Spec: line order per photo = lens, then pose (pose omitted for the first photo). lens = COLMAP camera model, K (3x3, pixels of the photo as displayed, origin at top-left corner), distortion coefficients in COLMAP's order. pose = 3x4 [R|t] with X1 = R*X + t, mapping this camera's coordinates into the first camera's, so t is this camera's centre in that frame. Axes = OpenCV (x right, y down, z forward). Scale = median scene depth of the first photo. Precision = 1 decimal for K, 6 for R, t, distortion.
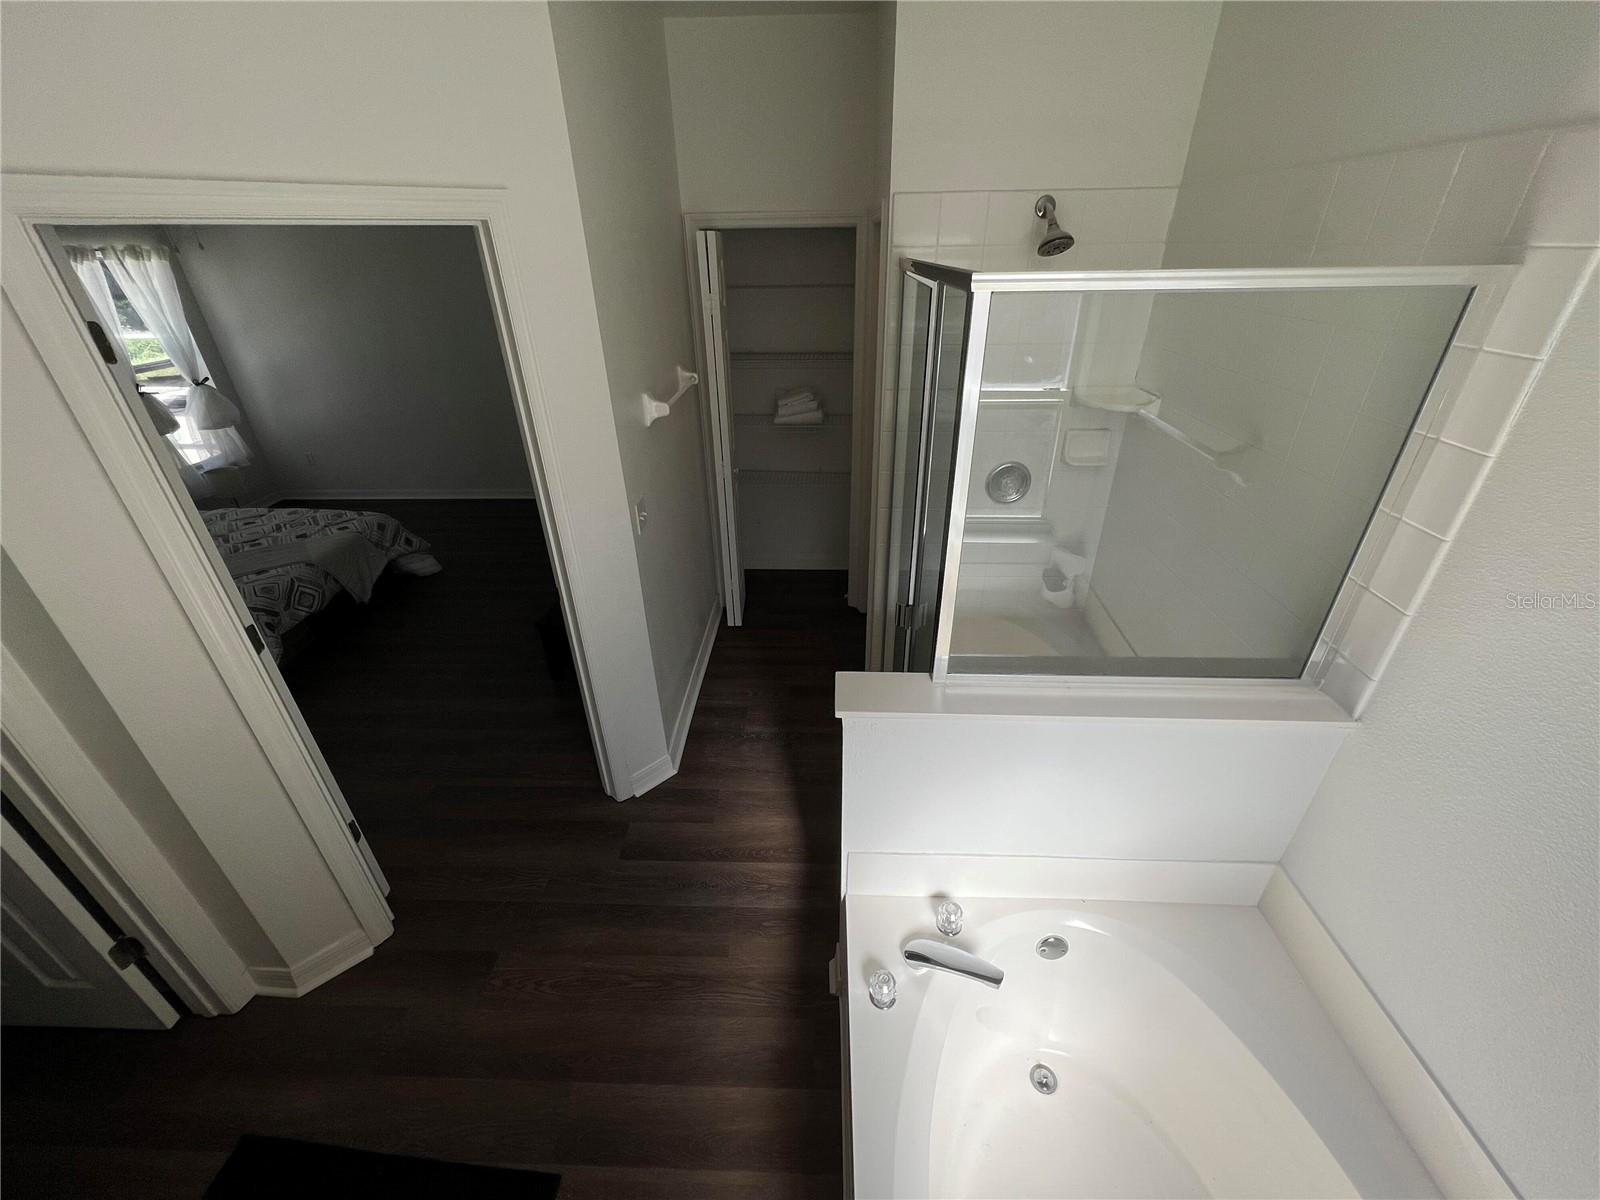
lens RADIAL K [[643.4, 0, 796.9], [0, 643.4, 600.3], [0, 0, 1]] dist [0.001651, -0.000019]
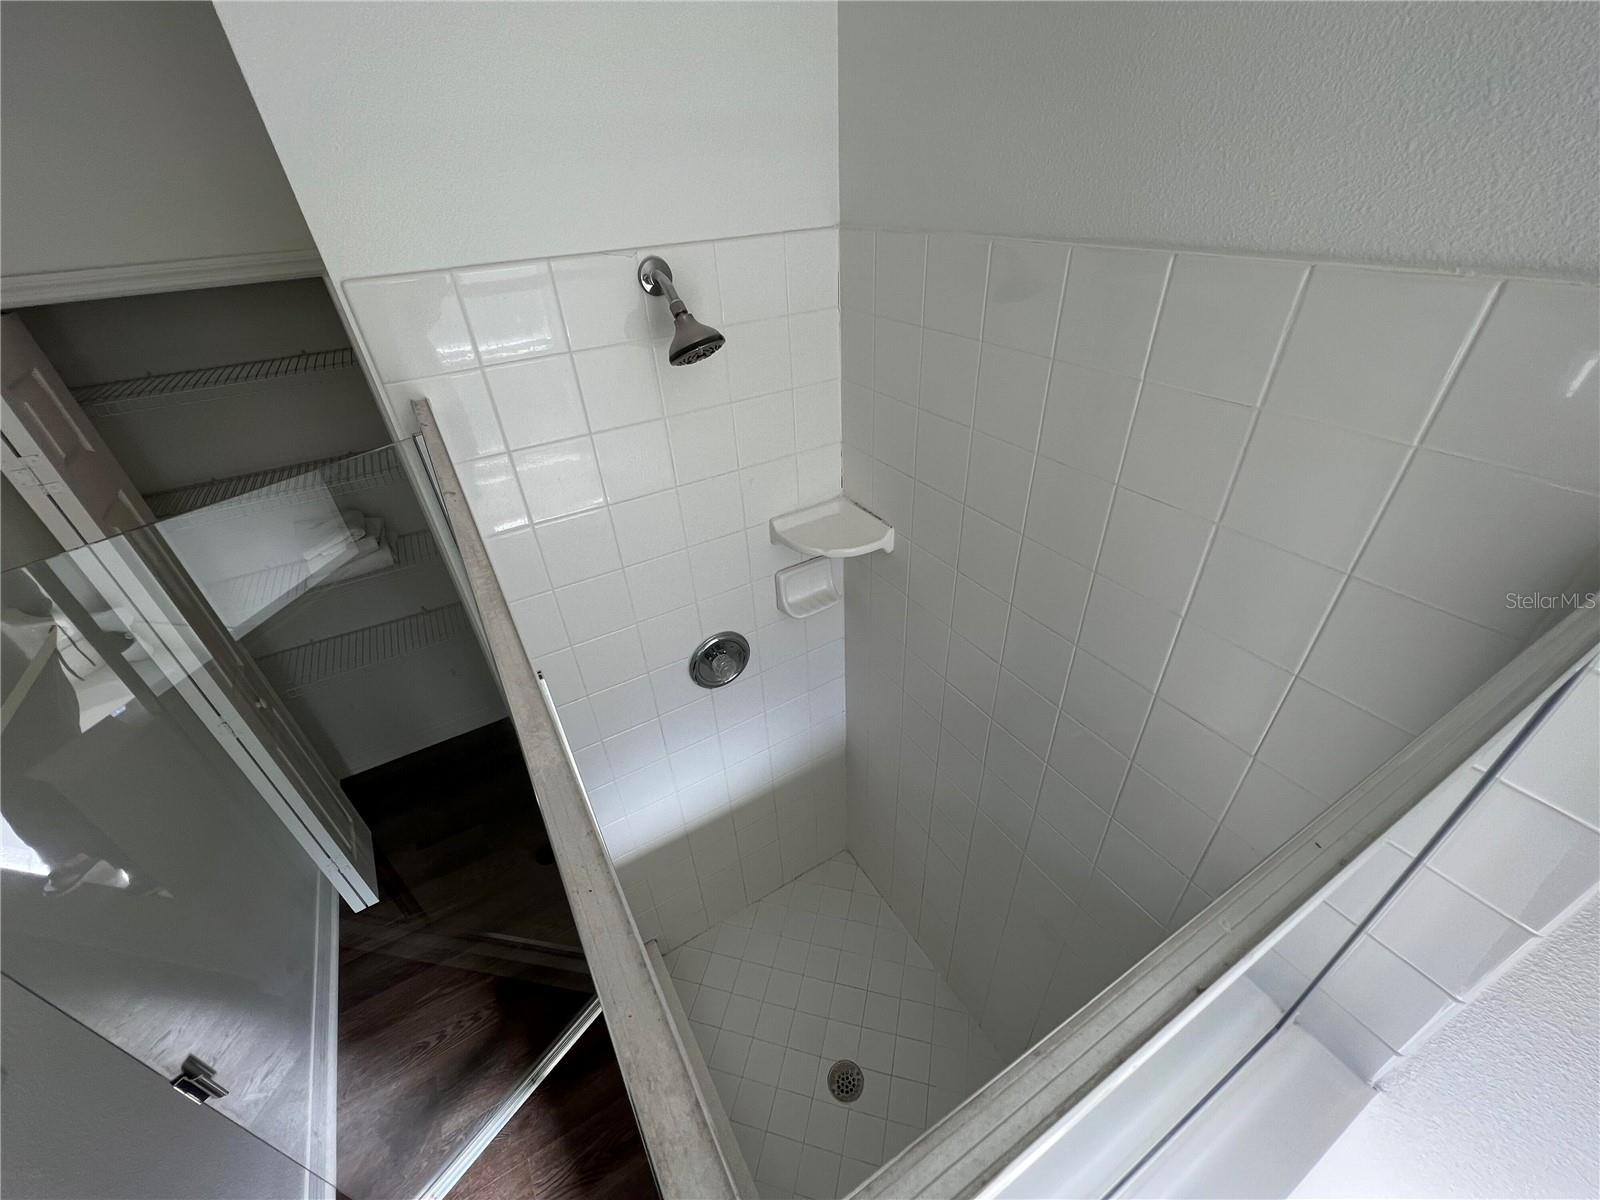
lens RADIAL K [[643.6, 0, 796.2], [0, 643.6, 601.3], [0, 0, 1]] dist [0.008035, -0.000480]
pose [[0.839343, -0.328576, 0.433059, 0.104522], [0.296420, 0.944433, 0.142059, -0.271102], [-0.455673, 0.009132, 0.890101, 0.308303]]
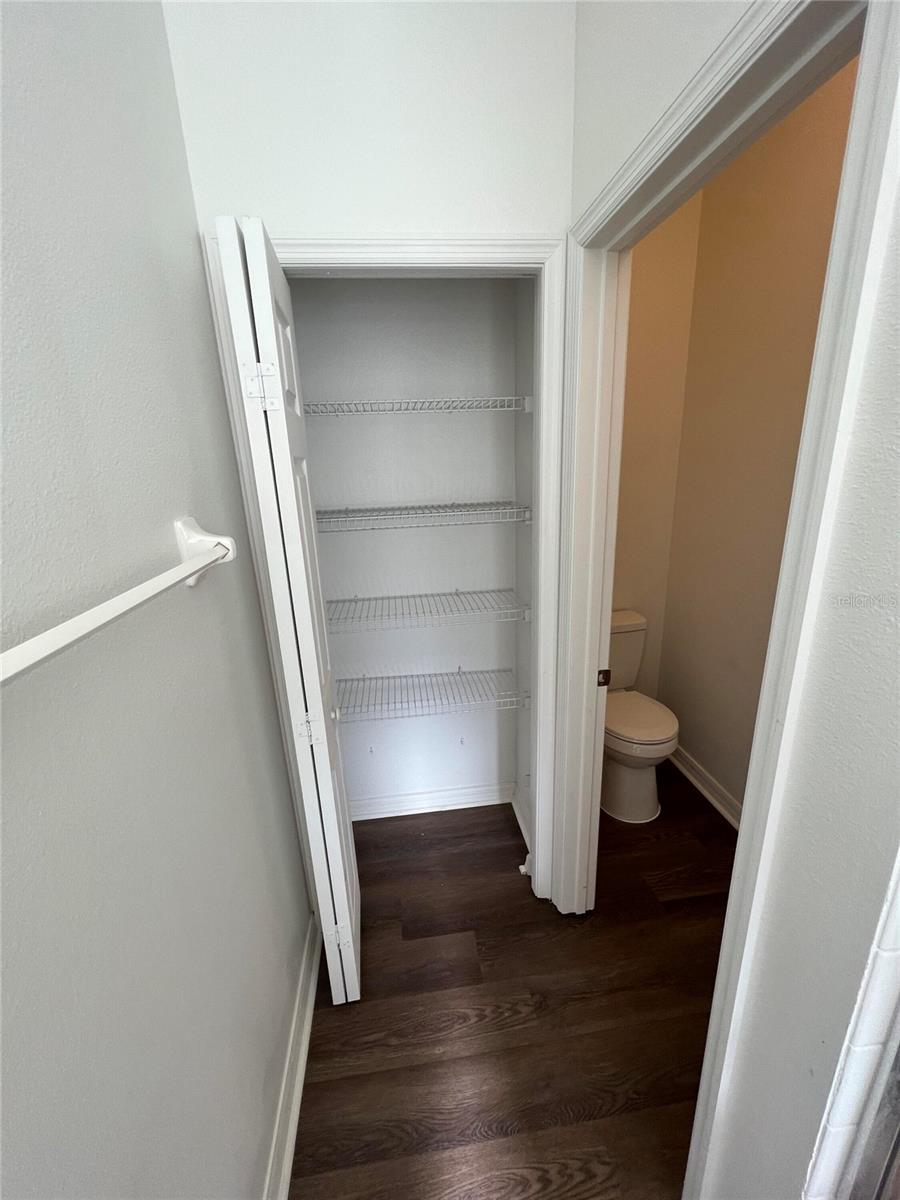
lens RADIAL K [[482.7, 0, 450.6], [0, 482.7, 605.6], [0, 0, 1]] dist [0.008035, -0.000480]
pose [[0.984012, -0.073210, 0.162361, -0.070566], [0.107332, 0.971236, -0.212557, -0.229541], [-0.142129, 0.226585, 0.963565, 0.697227]]
